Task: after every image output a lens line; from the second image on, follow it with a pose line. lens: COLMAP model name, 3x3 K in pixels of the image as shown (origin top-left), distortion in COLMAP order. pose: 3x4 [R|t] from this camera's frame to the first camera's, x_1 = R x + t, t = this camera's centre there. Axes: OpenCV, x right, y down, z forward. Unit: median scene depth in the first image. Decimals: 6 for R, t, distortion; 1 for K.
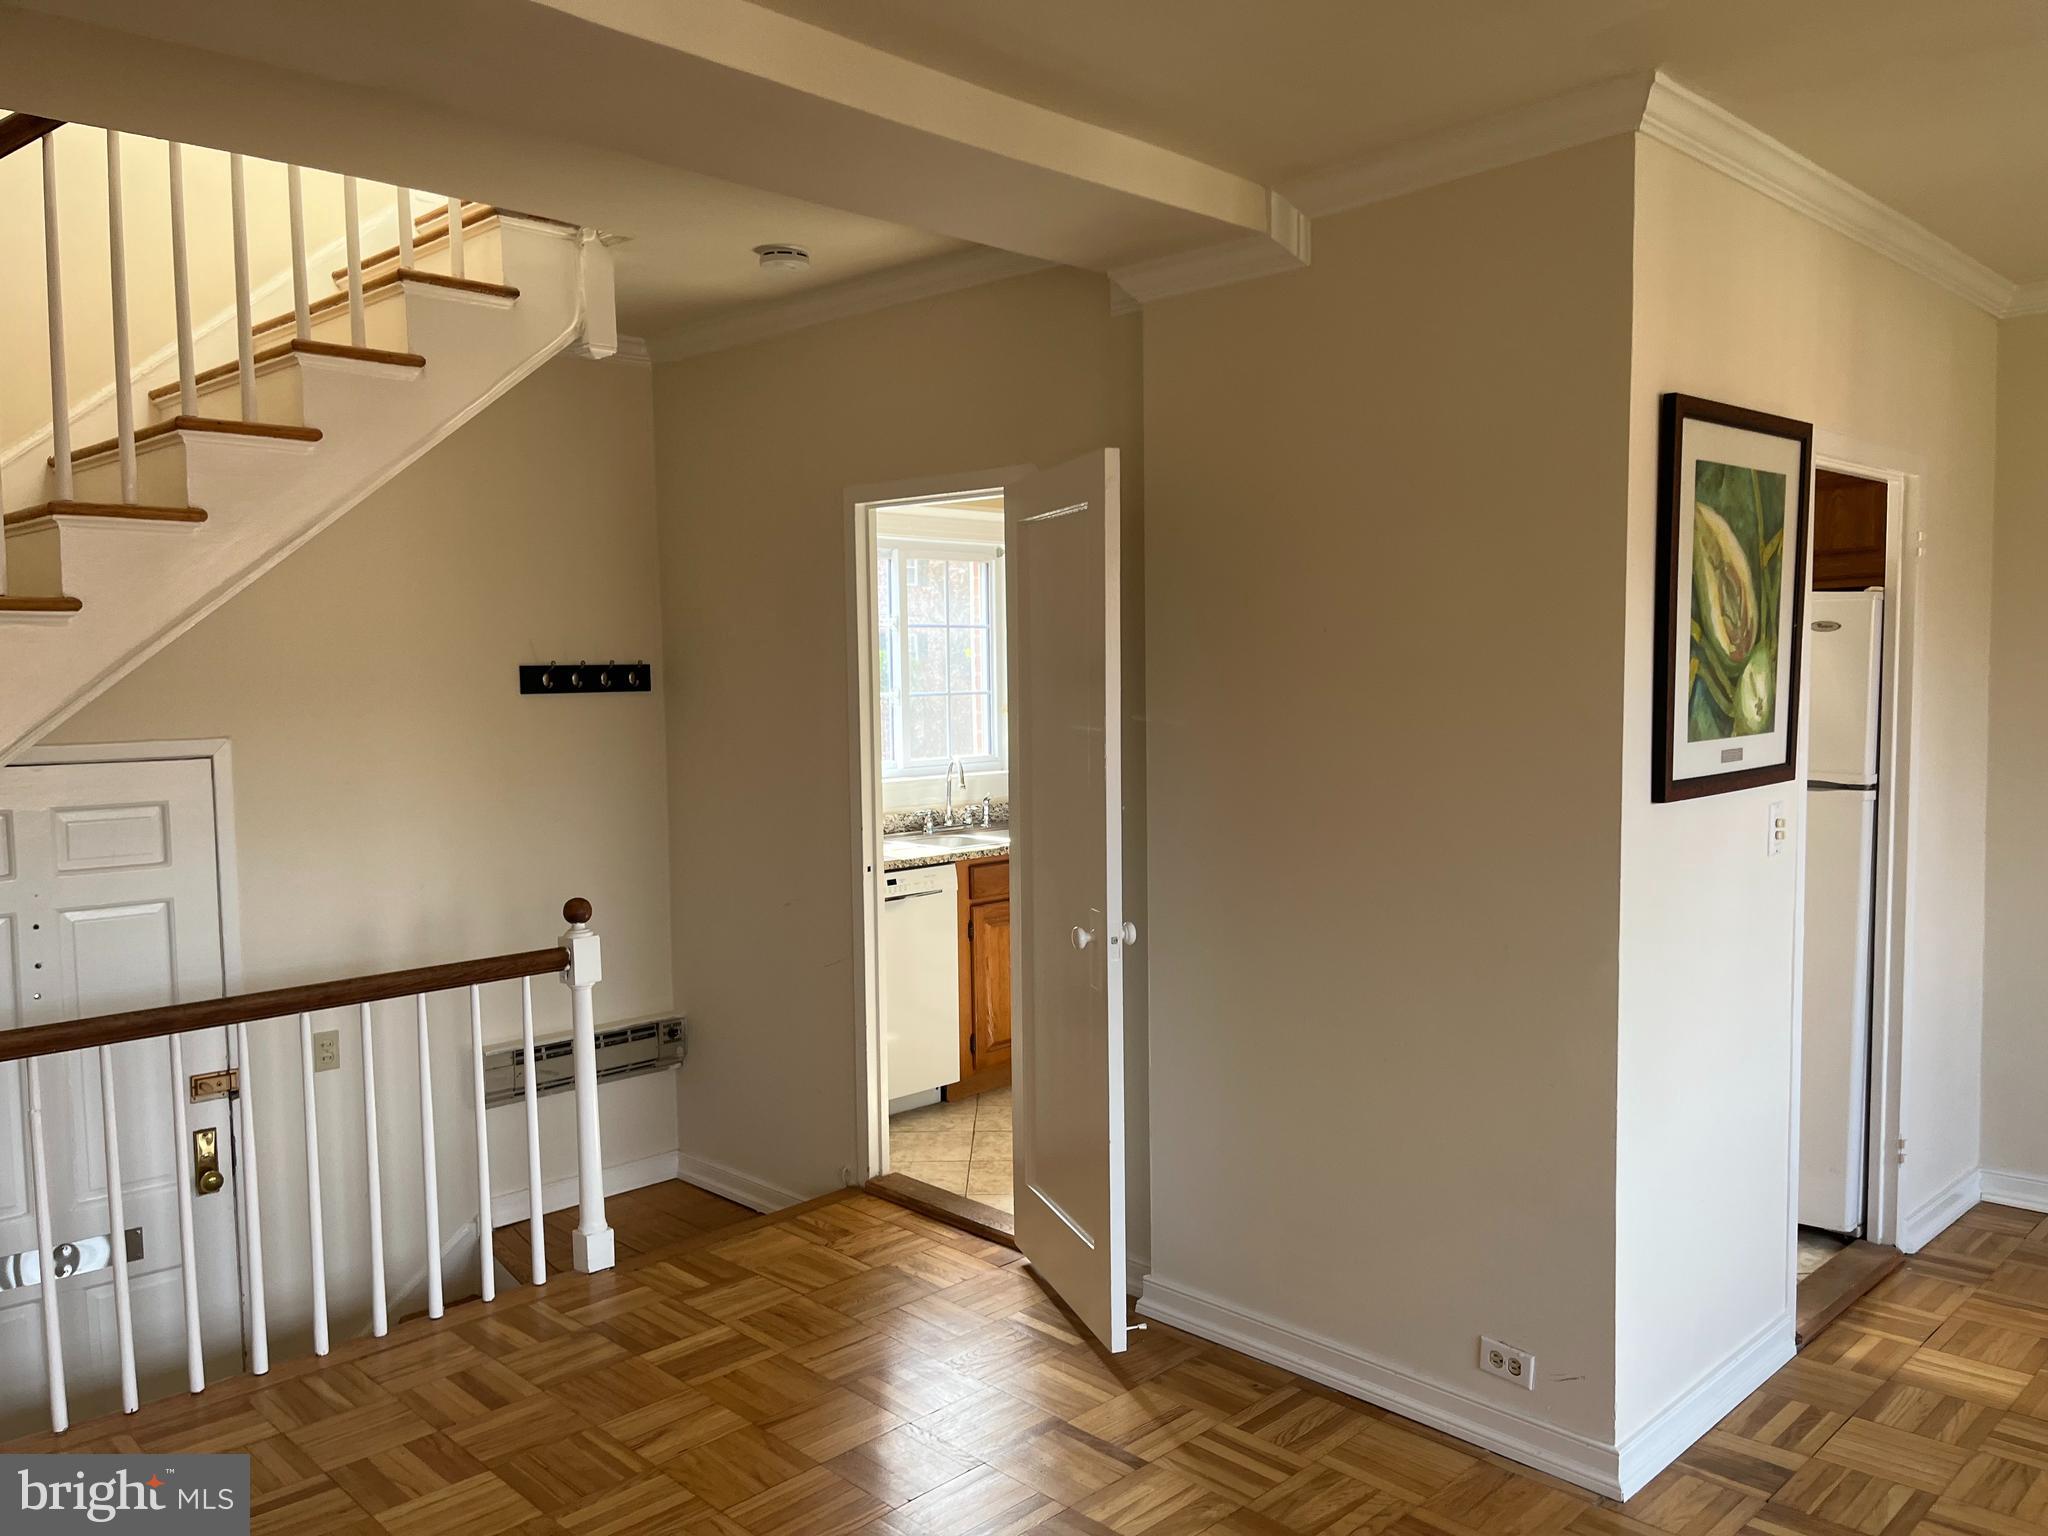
lens RADIAL K [[1572.8, 0, 1036.0], [0, 1572.8, 771.3], [0, 0, 1]] dist [0.077814, -0.094845]
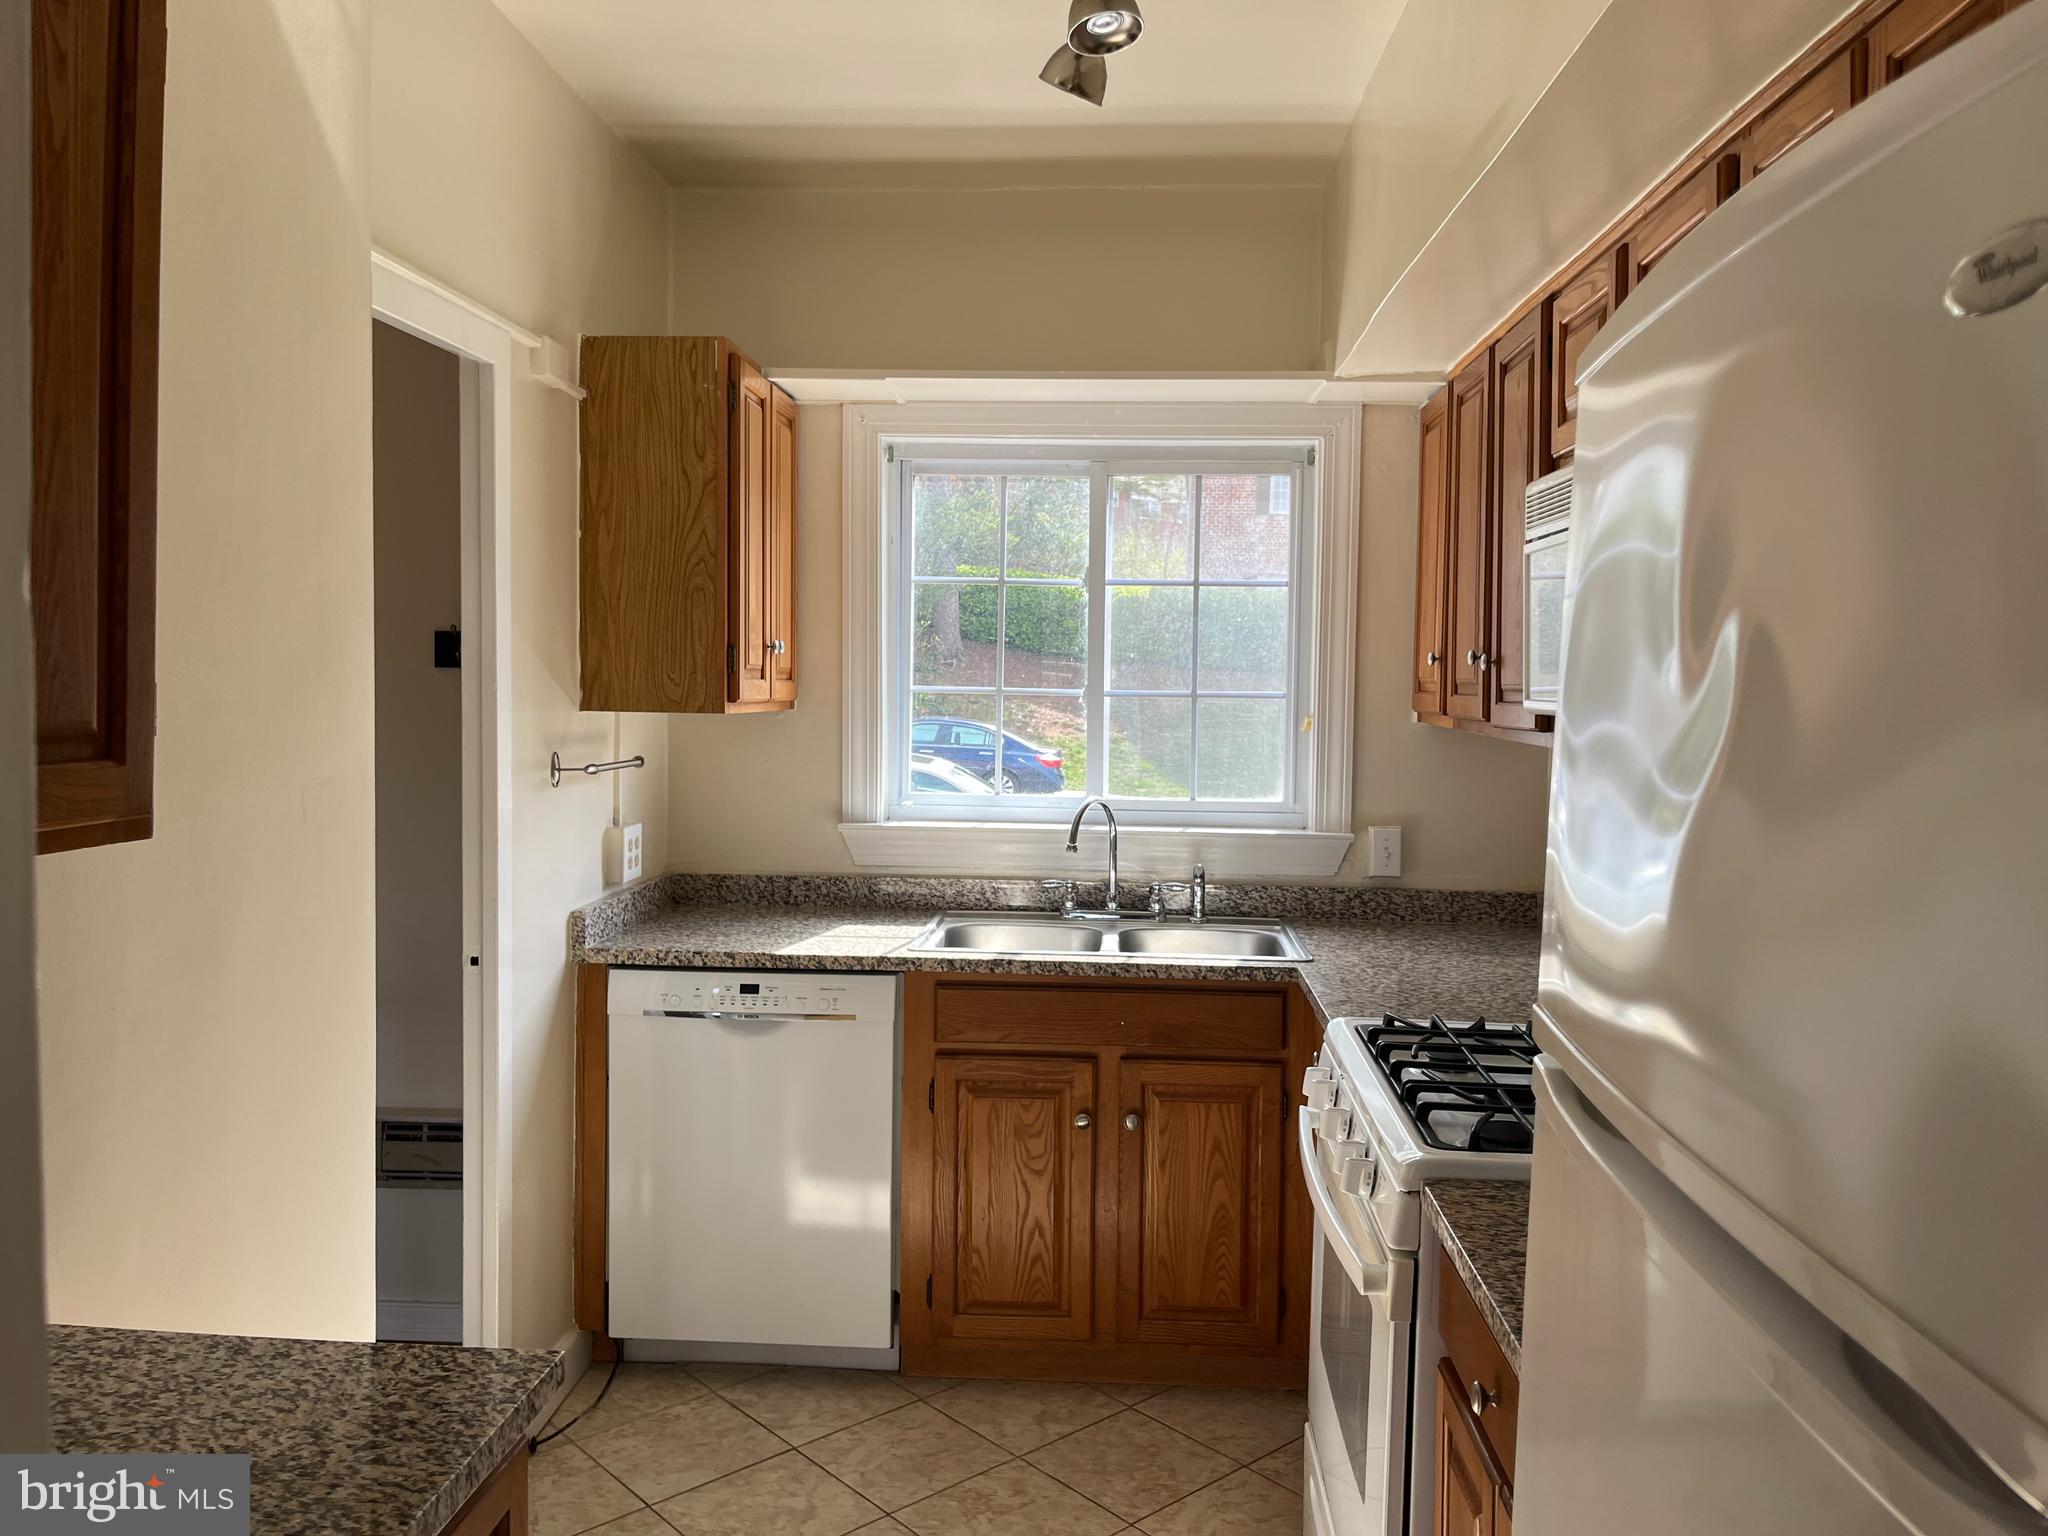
lens RADIAL K [[1515.7, 0, 1027.7], [0, 1515.7, 741.8], [0, 0, 1]] dist [0.003707, -0.079934]
pose [[0.664161, 0.044230, -0.746280, 0.519962], [-0.068947, 0.997618, -0.002234, -0.038867], [0.744403, 0.052938, 0.665628, 0.867417]]
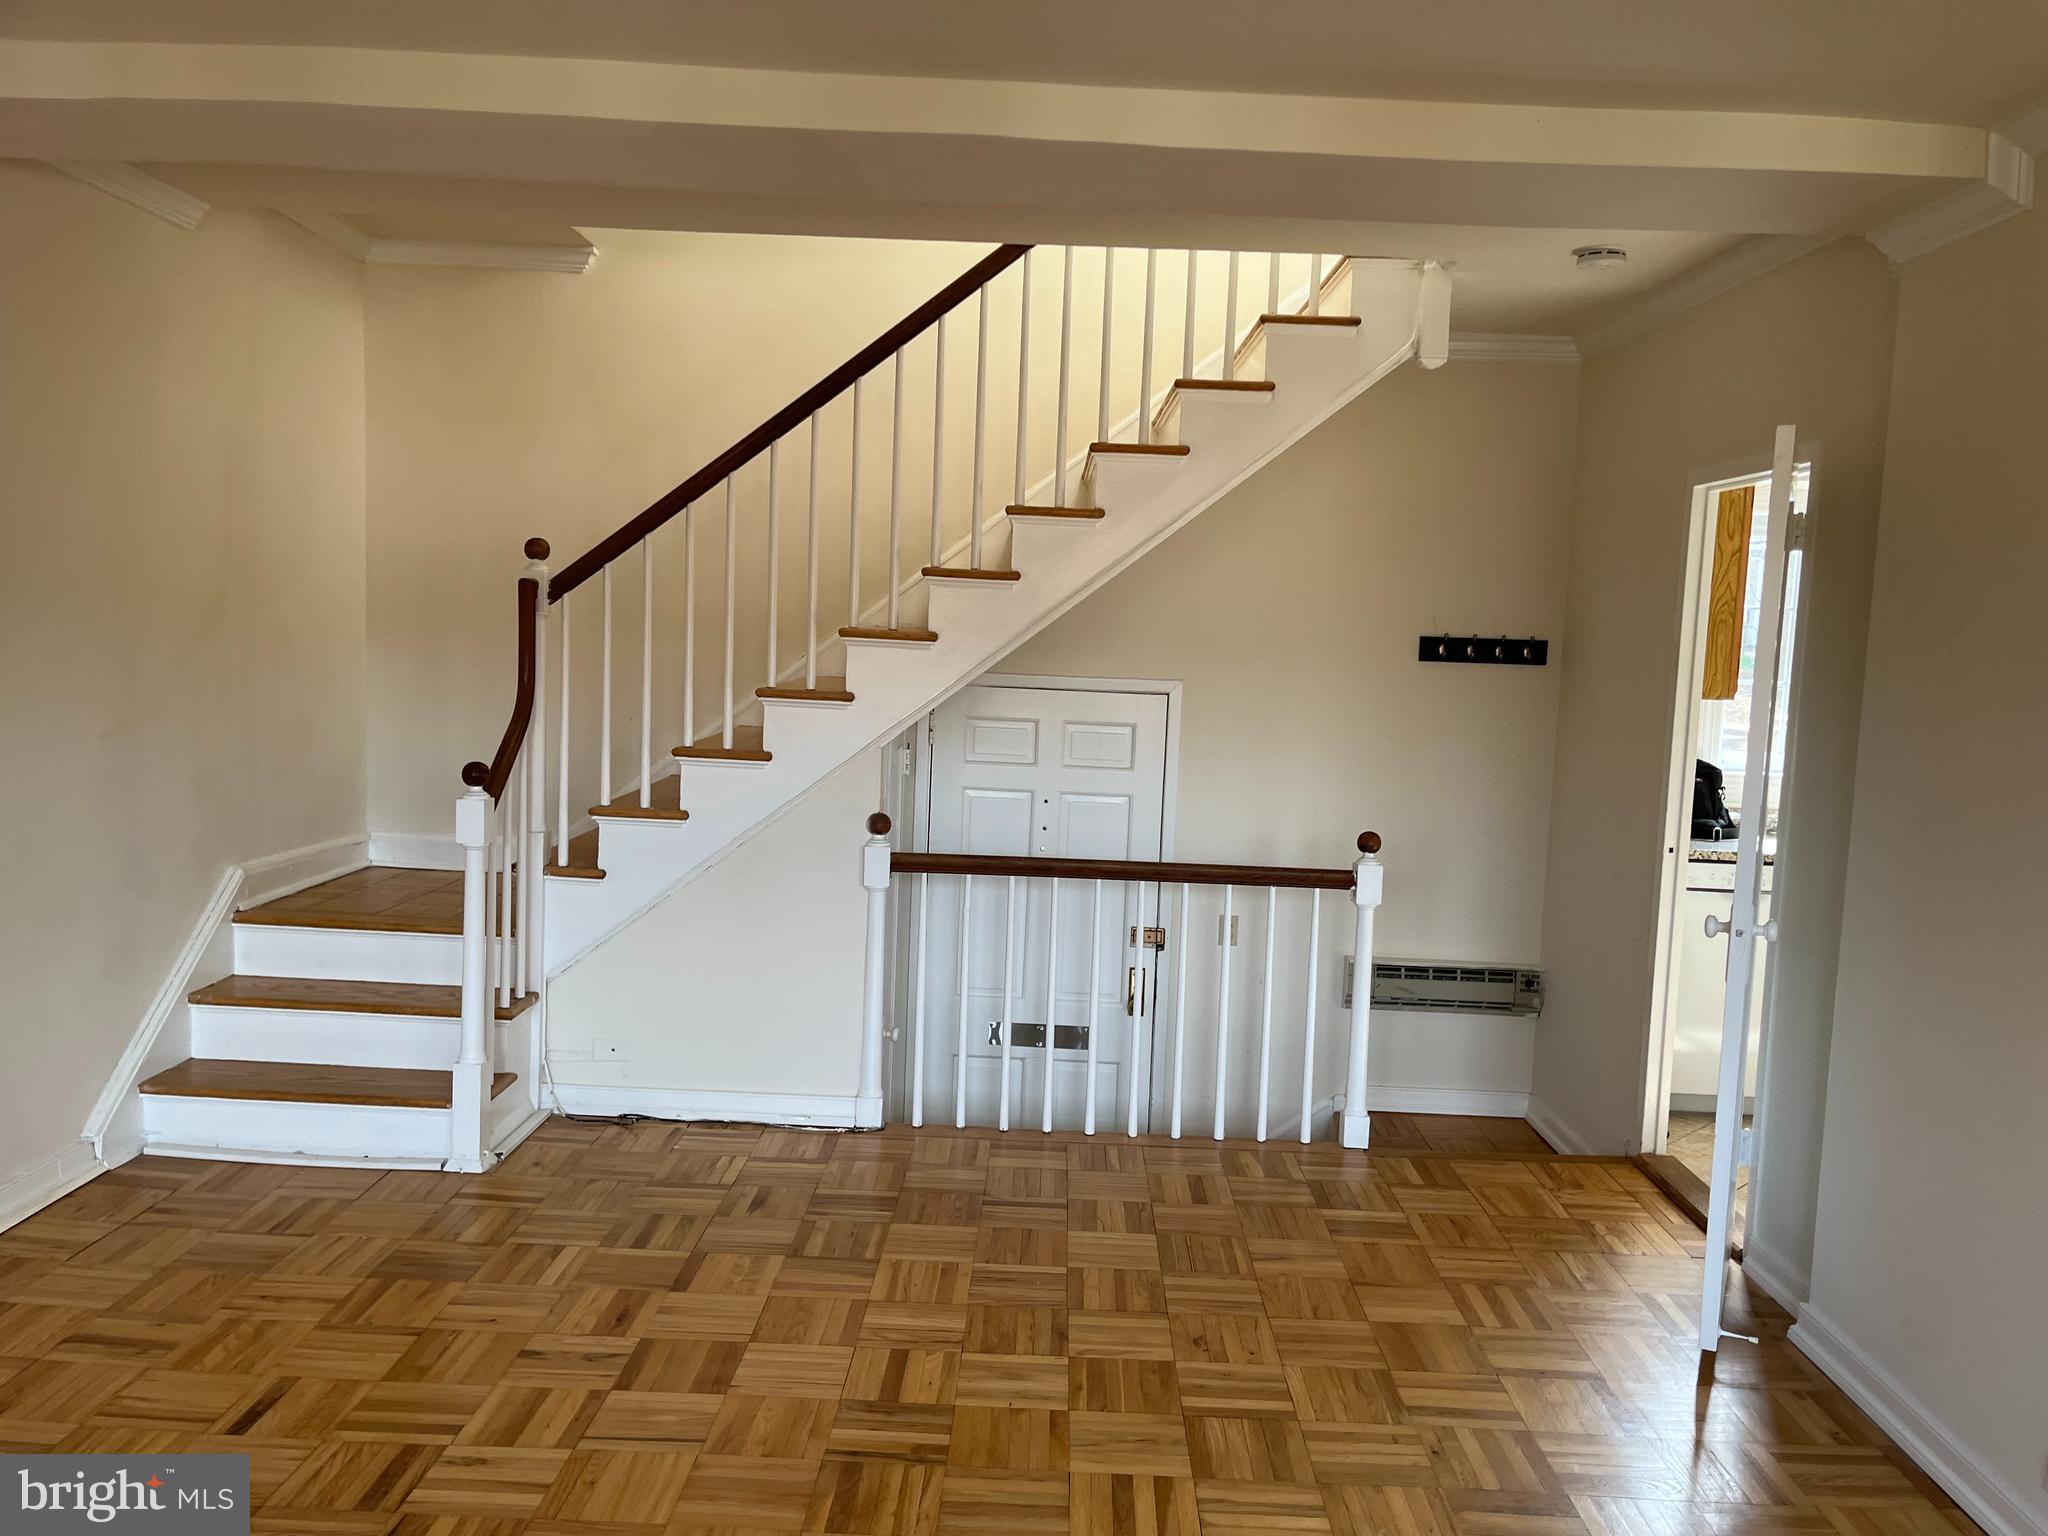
lens RADIAL K [[1572.8, 0, 1036.0], [0, 1572.8, 771.3], [0, 0, 1]] dist [0.077814, -0.094845]
pose [[0.695674, 0.103738, -0.710827, 0.370481], [-0.096794, 0.994031, 0.050338, 0.000185], [0.711806, 0.033785, 0.701563, -0.001607]]
